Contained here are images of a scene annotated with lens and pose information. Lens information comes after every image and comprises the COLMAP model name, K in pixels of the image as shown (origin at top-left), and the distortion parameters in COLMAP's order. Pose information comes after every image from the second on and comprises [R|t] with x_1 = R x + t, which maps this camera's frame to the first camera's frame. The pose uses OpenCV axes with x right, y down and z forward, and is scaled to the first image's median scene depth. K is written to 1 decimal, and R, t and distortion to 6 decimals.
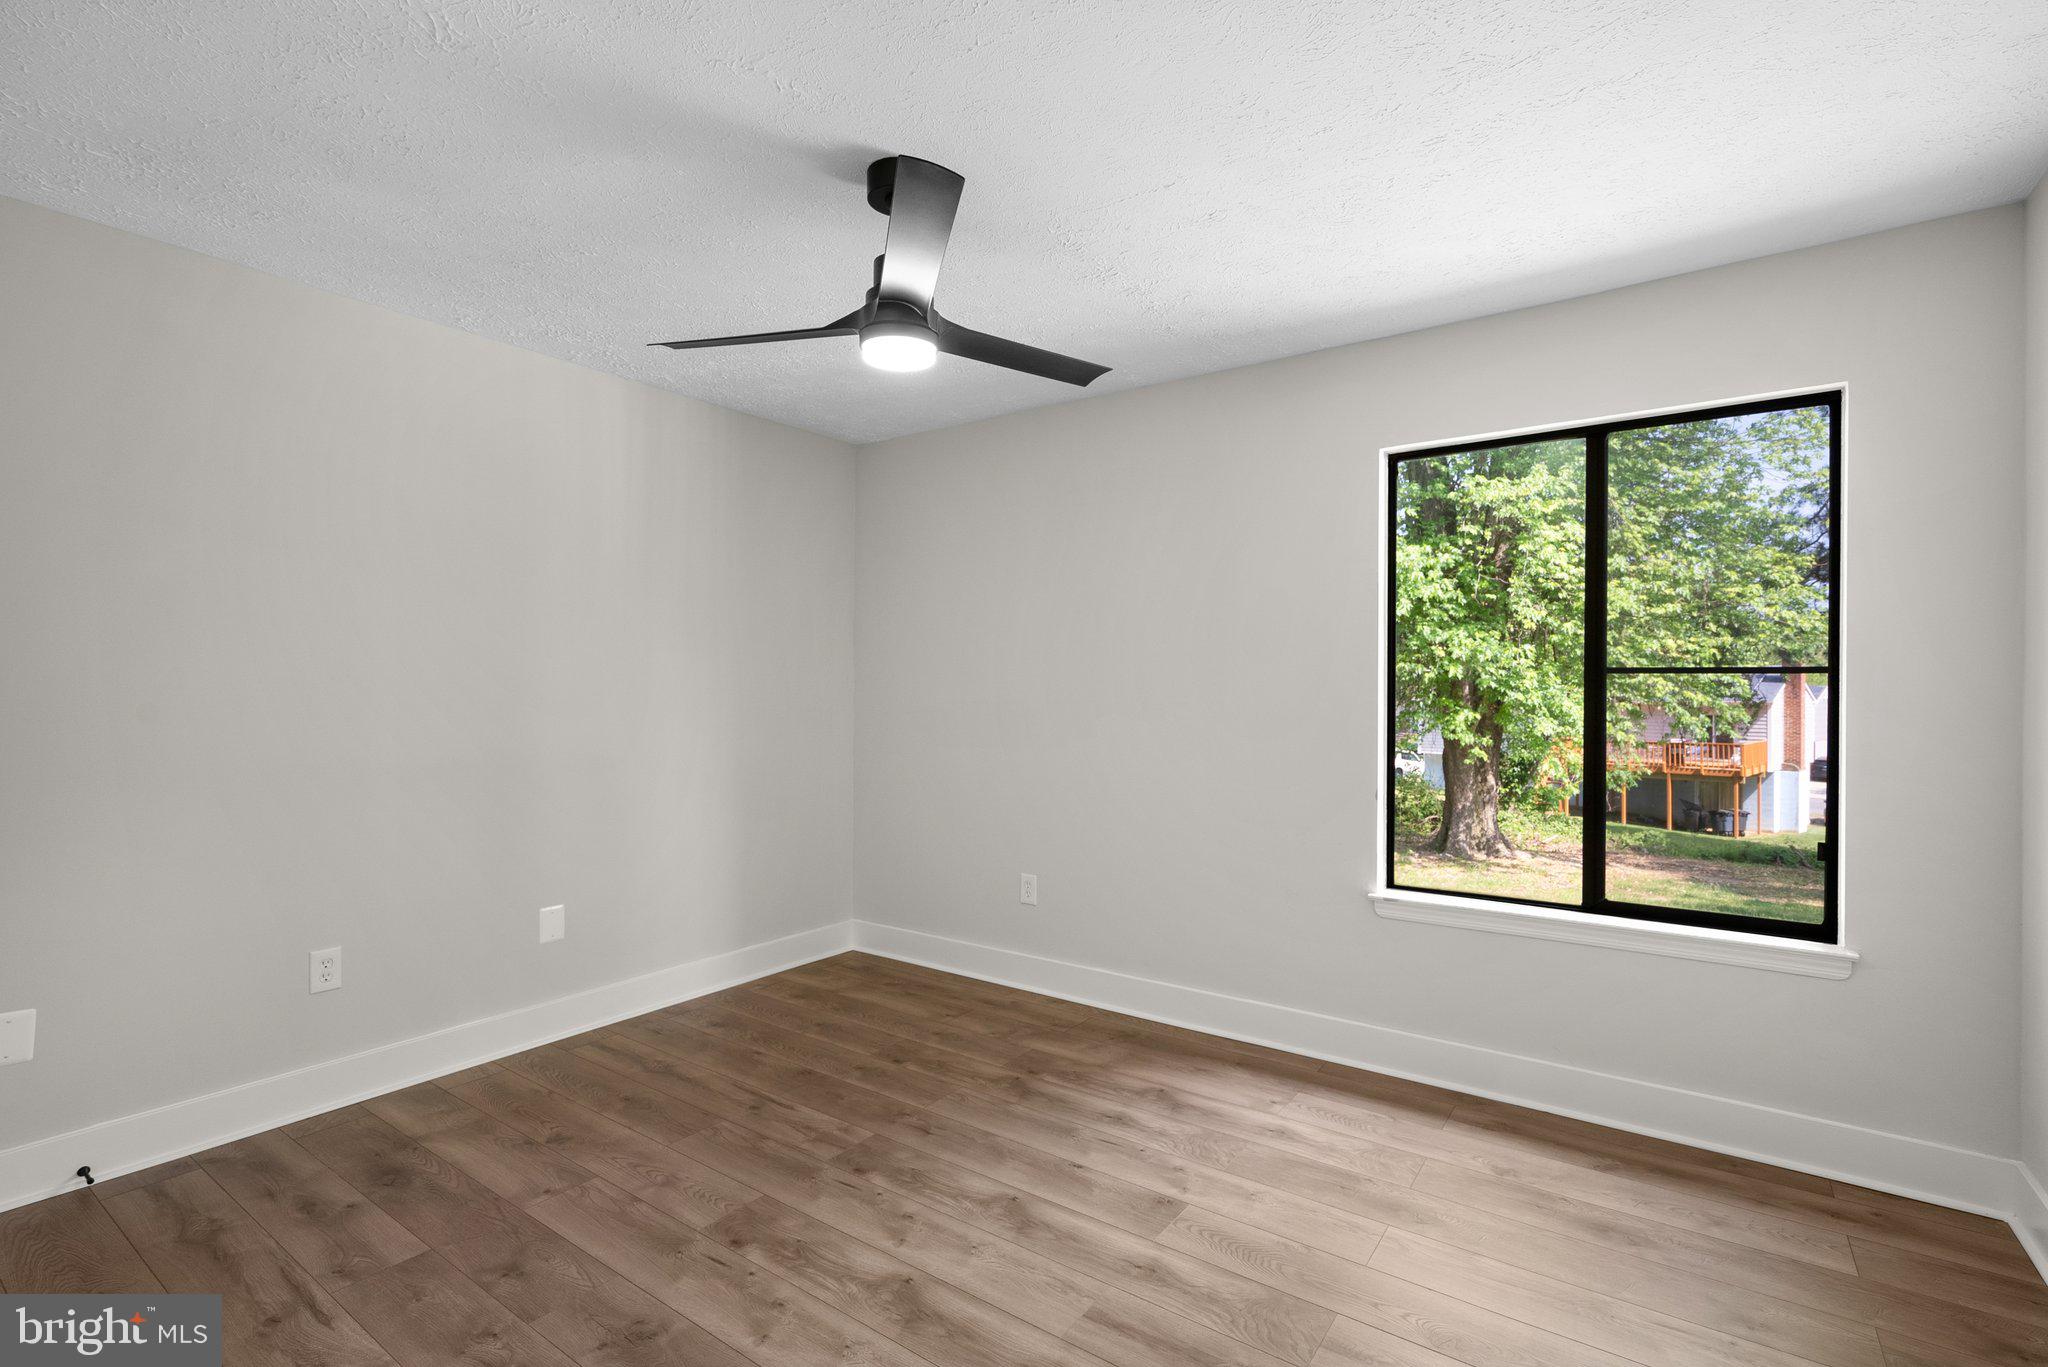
lens RADIAL K [[945.0, 0, 1024.1], [0, 945.0, 675.1], [0, 0, 1]] dist [-0.002648, -0.000758]
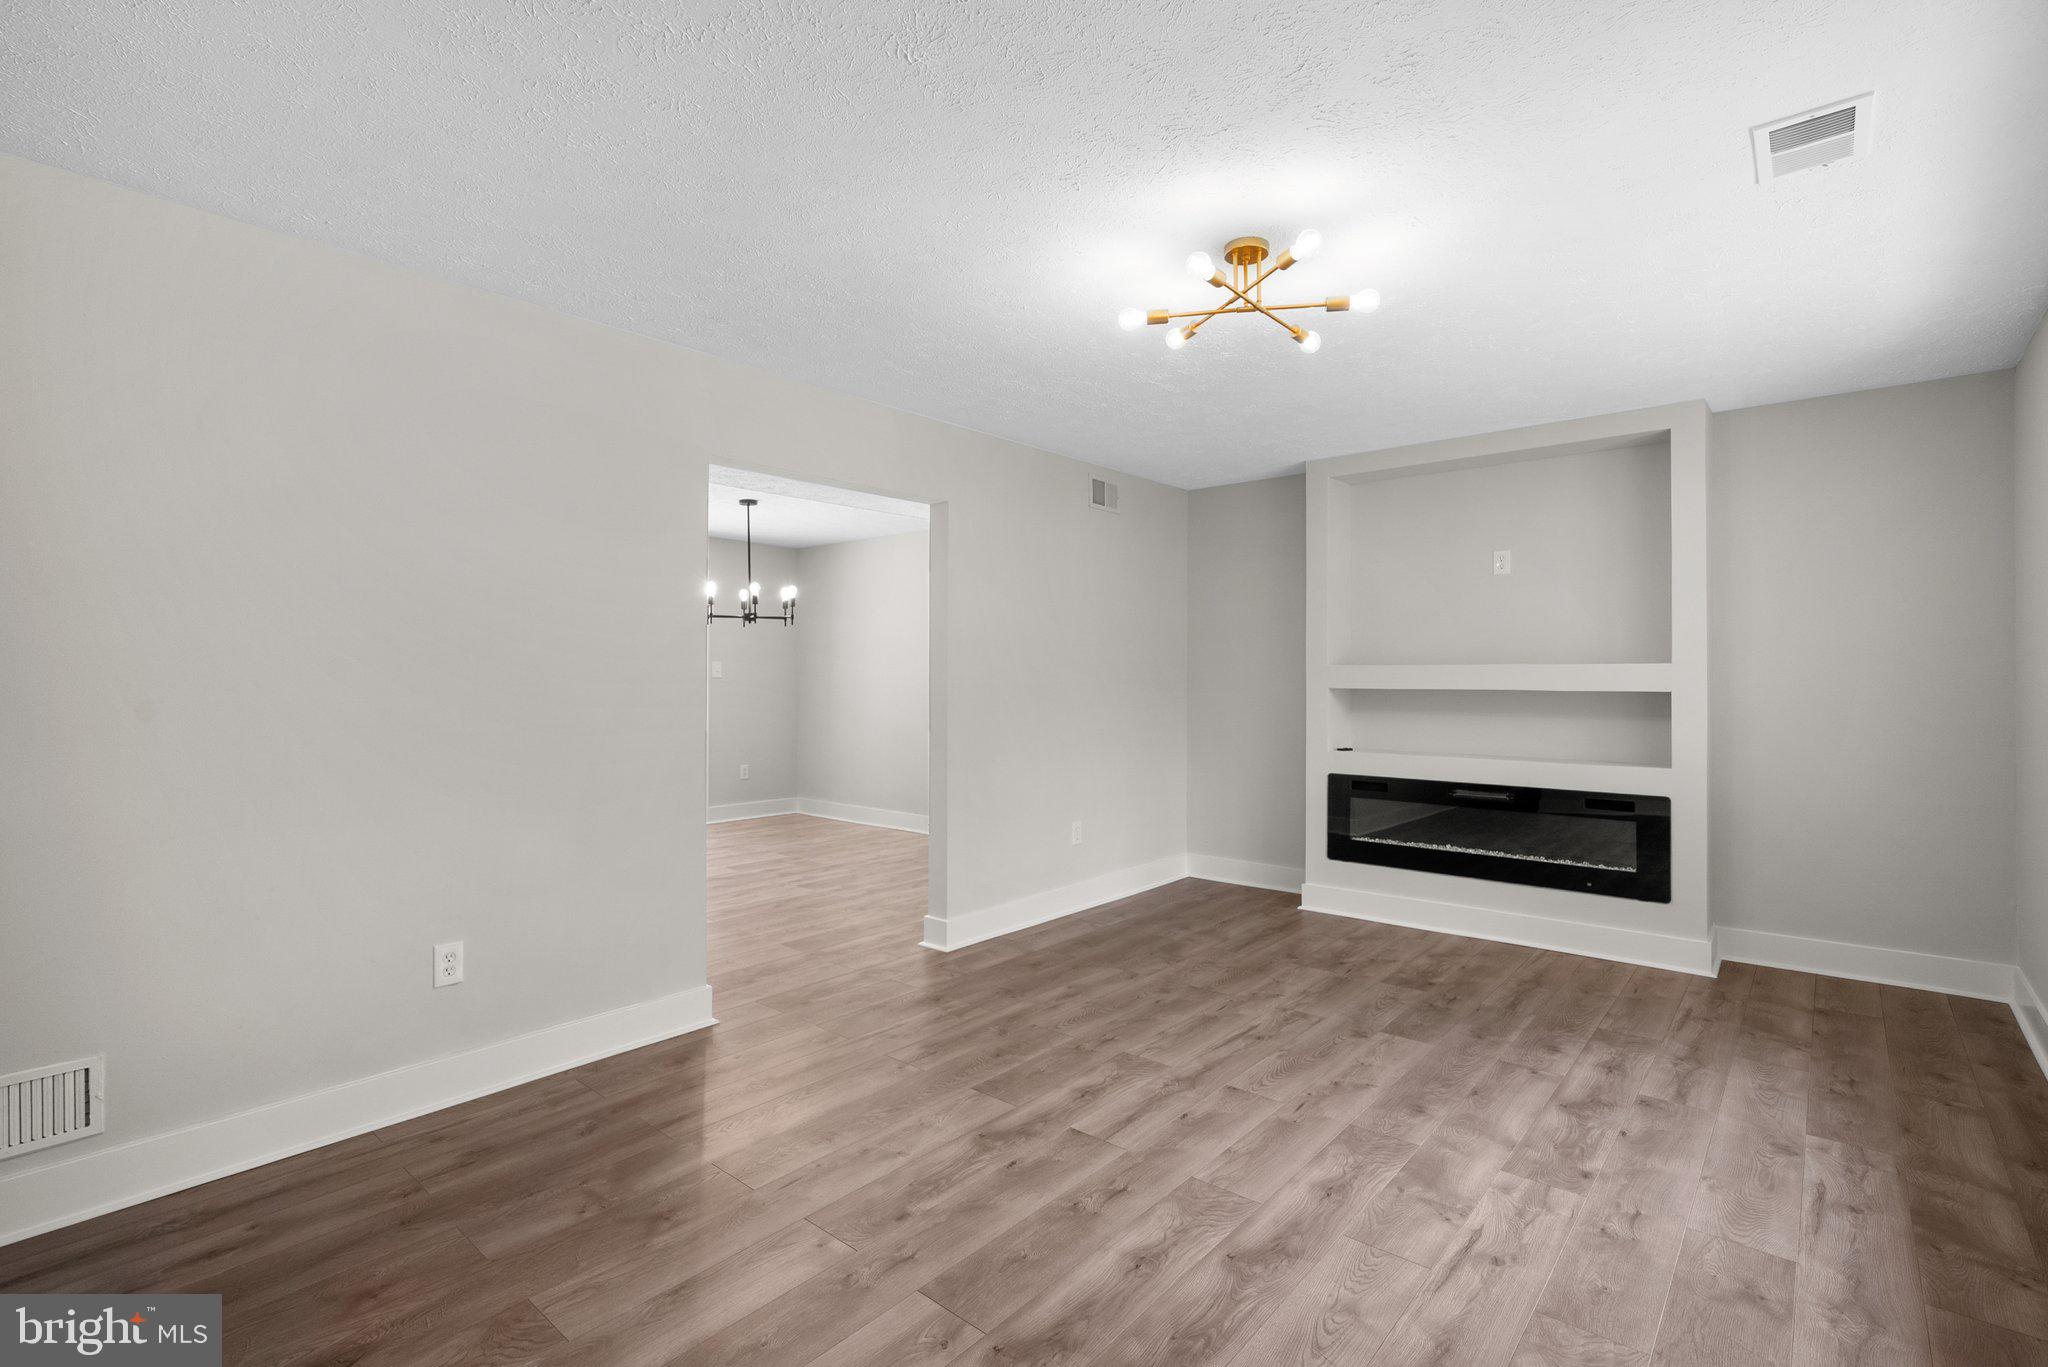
lens RADIAL K [[938.2, 0, 1018.6], [0, 938.2, 680.7], [0, 0, 1]] dist [-0.010723, 0.006861]
pose [[0.097653, -0.007988, 0.995188, -2.032433], [-0.007979, 0.999929, 0.008809, 0.005201], [-0.995189, -0.008801, 0.097583, 1.531340]]
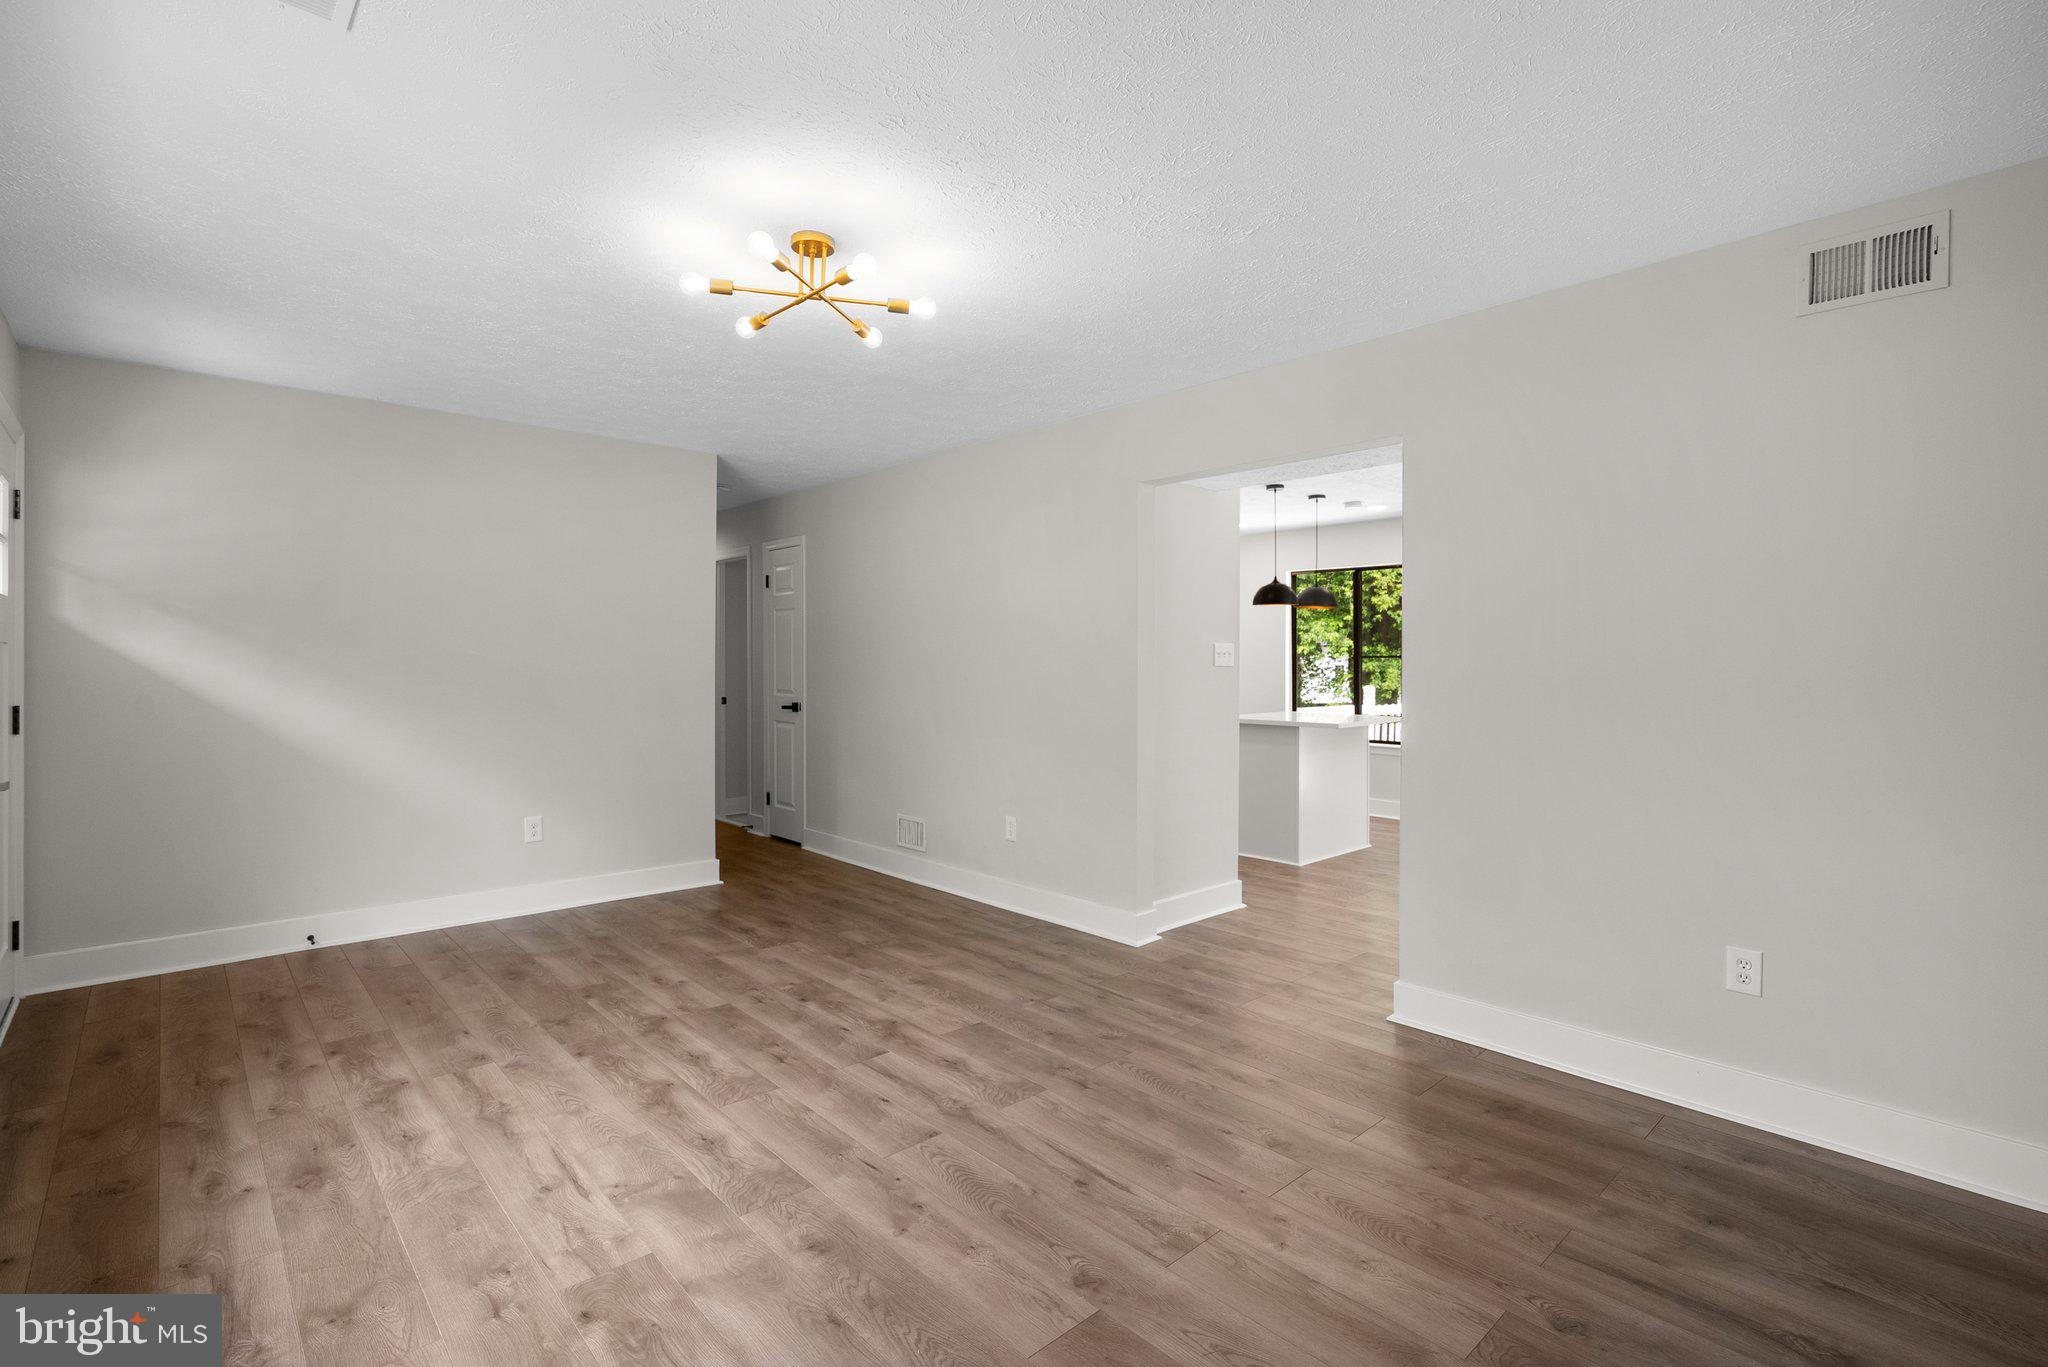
lens RADIAL K [[938.2, 0, 1018.6], [0, 938.2, 680.7], [0, 0, 1]] dist [-0.010723, 0.006861]
pose [[0.977990, 0.002375, -0.208639, 0.050241], [0.003264, 0.999639, 0.026676, 0.000034], [0.208627, -0.026770, 0.977629, -0.035737]]
